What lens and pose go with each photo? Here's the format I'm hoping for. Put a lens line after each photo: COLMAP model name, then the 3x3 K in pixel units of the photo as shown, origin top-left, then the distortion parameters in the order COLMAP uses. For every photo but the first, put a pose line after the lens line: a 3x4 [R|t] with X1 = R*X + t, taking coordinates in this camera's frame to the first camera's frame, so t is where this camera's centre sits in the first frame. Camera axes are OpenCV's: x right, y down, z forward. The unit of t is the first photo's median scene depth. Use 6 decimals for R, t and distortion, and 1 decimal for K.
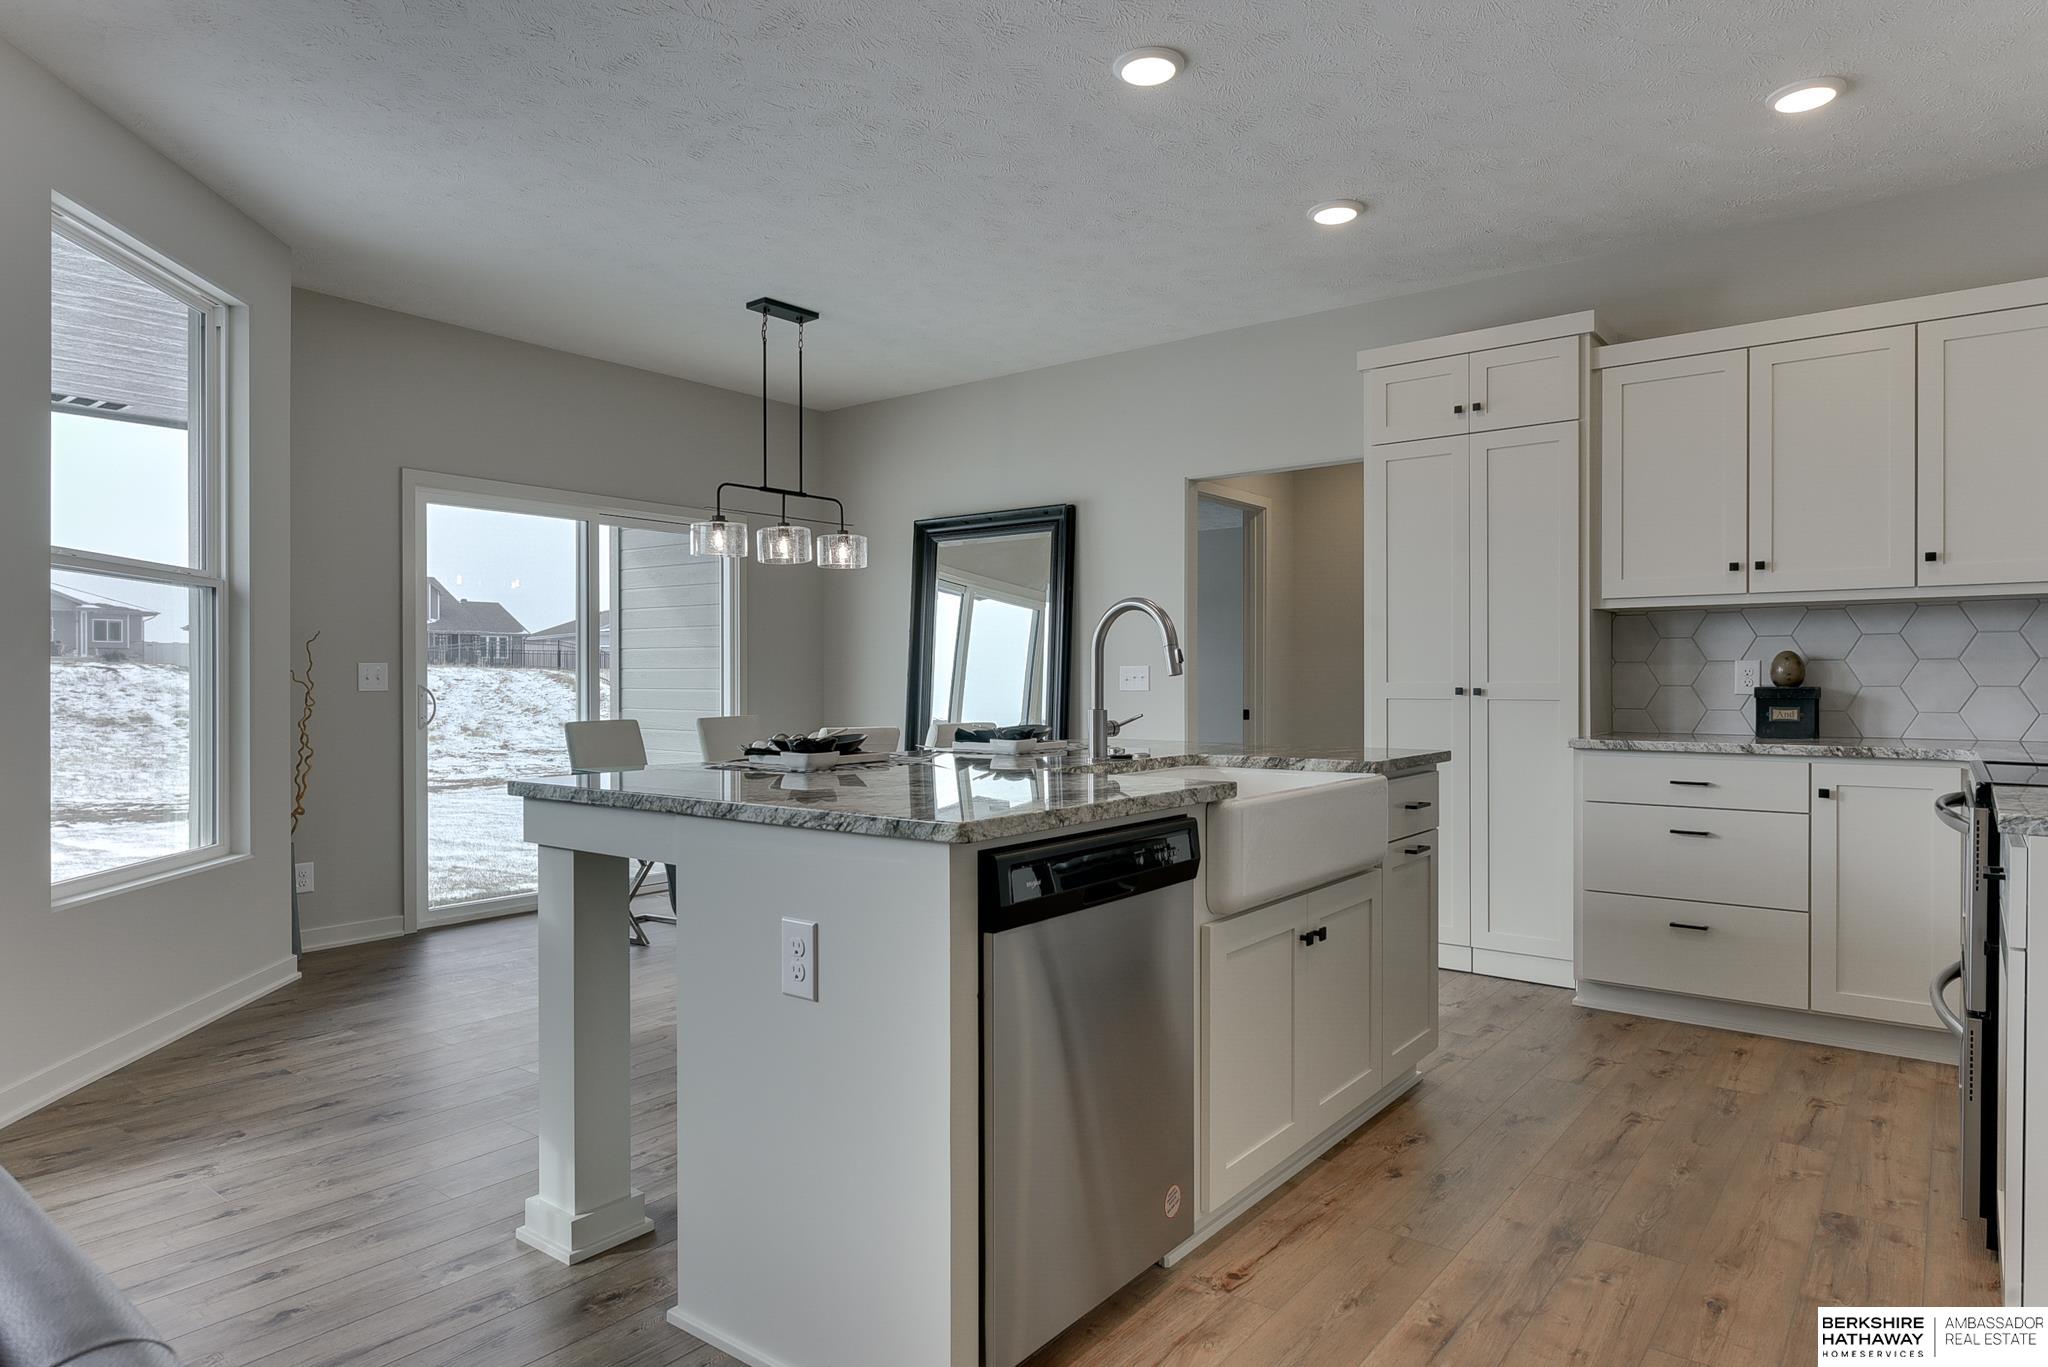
lens RADIAL K [[1185.2, 0, 1124.7], [0, 1185.2, 687.9], [0, 0, 1]] dist [0.004066, -0.003146]
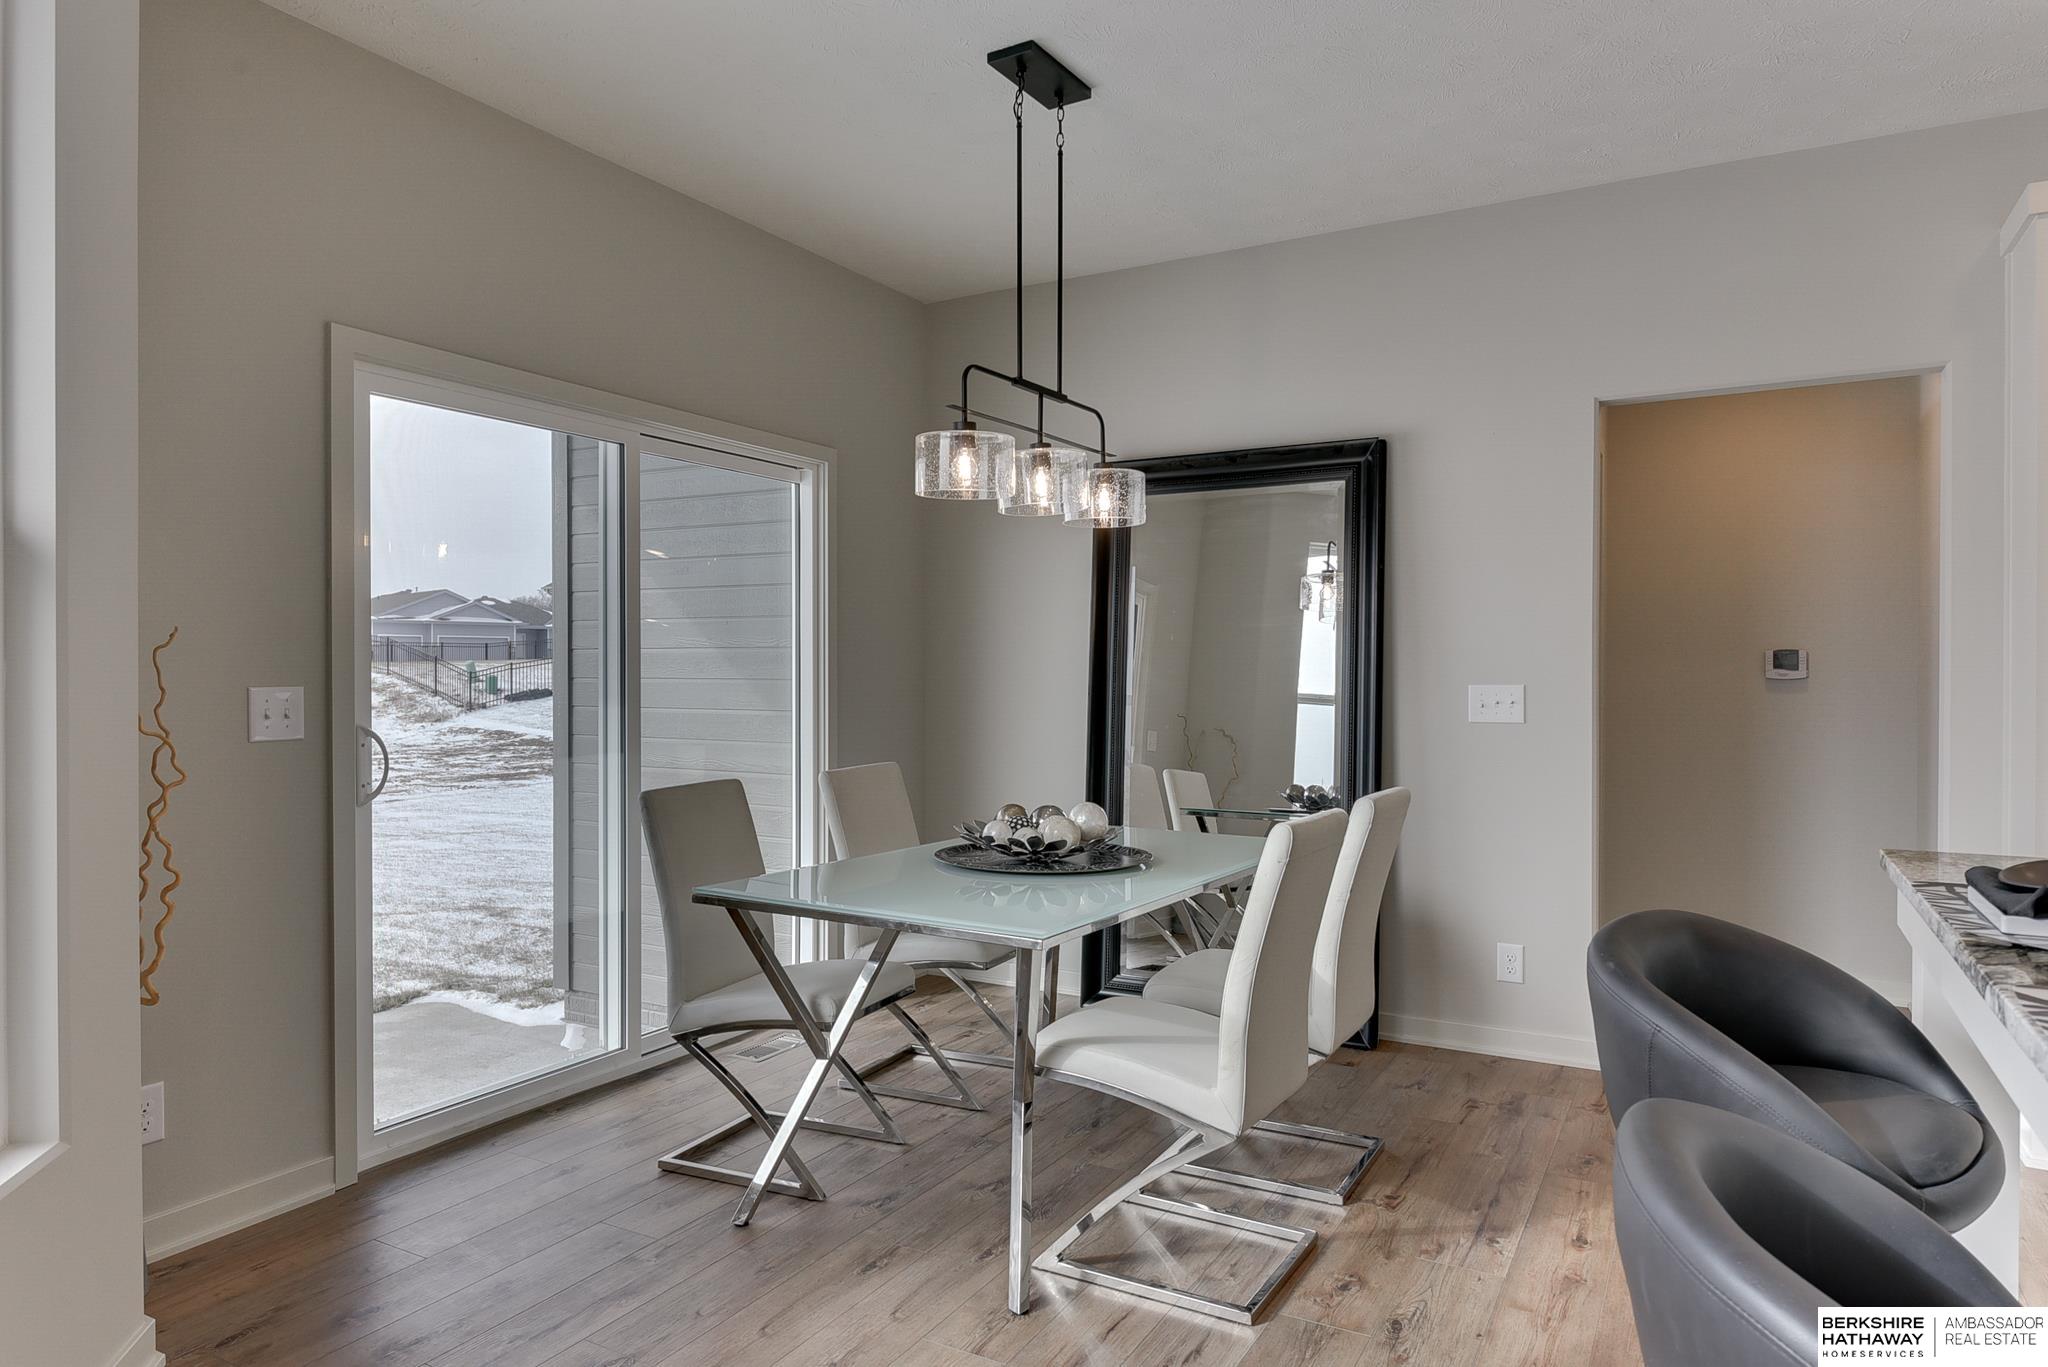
lens RADIAL K [[1126.0, 0, 1019.6], [0, 1126.0, 677.8], [0, 0, 1]] dist [0.003176, -0.003676]
pose [[0.990941, -0.000548, 0.134299, -0.361711], [0.000074, 0.999994, 0.003533, -0.026100], [-0.134300, -0.003491, 0.990935, 0.443885]]
